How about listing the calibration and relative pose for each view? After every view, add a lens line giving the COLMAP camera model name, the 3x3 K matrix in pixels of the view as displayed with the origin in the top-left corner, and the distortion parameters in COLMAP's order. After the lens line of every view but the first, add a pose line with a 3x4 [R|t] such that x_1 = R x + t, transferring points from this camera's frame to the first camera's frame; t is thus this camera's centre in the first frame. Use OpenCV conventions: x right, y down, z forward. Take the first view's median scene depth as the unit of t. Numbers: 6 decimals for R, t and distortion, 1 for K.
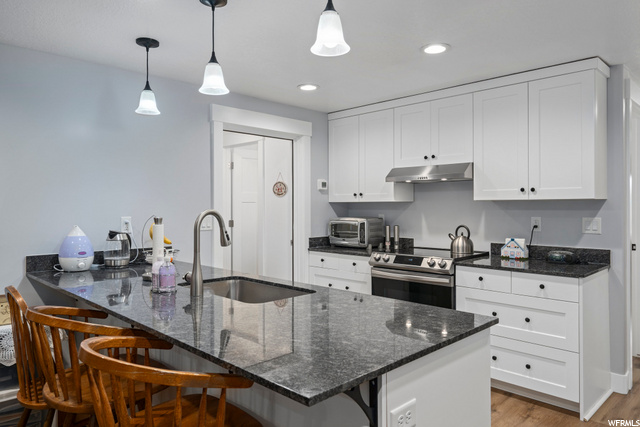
lens RADIAL K [[442.6, 0, 319.4], [0, 442.6, 209.9], [0, 0, 1]] dist [0.005724, 0.001824]
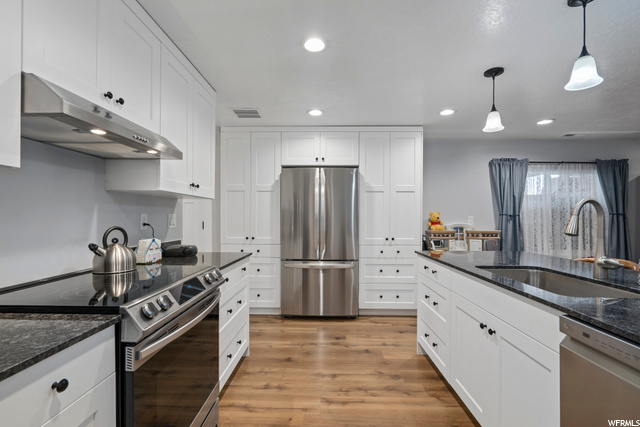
lens RADIAL K [[288.9, 0, 318.8], [0, 288.9, 213.0], [0, 0, 1]] dist [0.001205, 0.000318]
pose [[-0.707689, 0.008527, 0.706473, -0.176661], [0.006380, 0.999964, -0.005679, 0.020766], [-0.706496, 0.000488, -0.707717, 1.180479]]
